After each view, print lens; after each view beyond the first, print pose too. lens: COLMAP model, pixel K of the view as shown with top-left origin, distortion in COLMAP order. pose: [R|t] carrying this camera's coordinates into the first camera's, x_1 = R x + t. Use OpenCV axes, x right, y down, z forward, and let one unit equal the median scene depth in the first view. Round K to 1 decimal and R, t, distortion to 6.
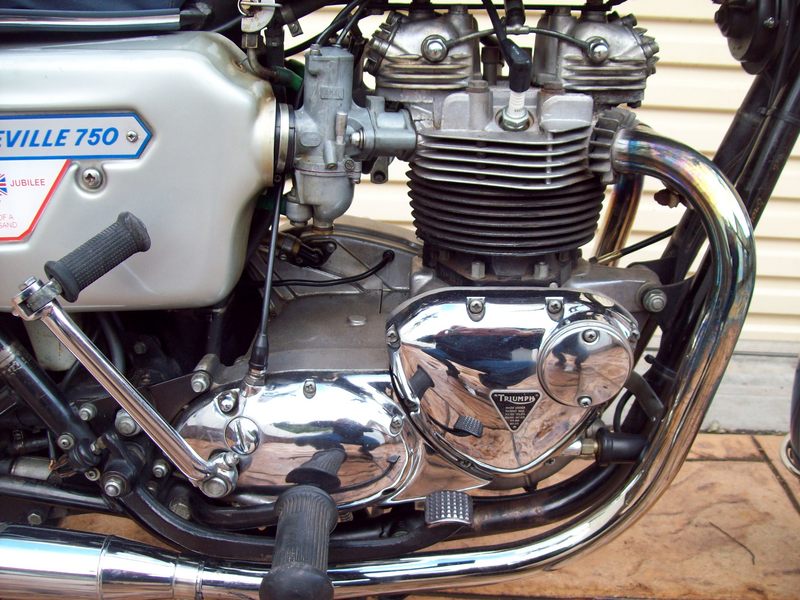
lens RADIAL K [[827.7, 0, 400.0], [0, 827.7, 300.0], [0, 0, 1]] dist [-0.192064, 0.161010]
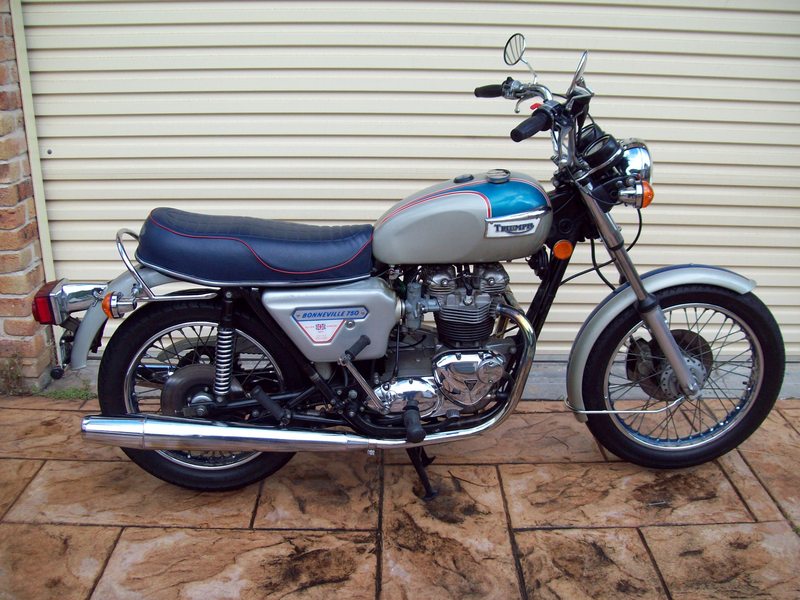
lens RADIAL K [[827.7, 0, 400.0], [0, 827.7, 300.0], [0, 0, 1]] dist [-0.192064, 0.161010]
pose [[0.996603, -0.031256, 0.076199, -0.402957], [0.032198, 0.999419, -0.011155, -0.192693], [-0.075807, 0.013571, 0.997030, -2.409356]]
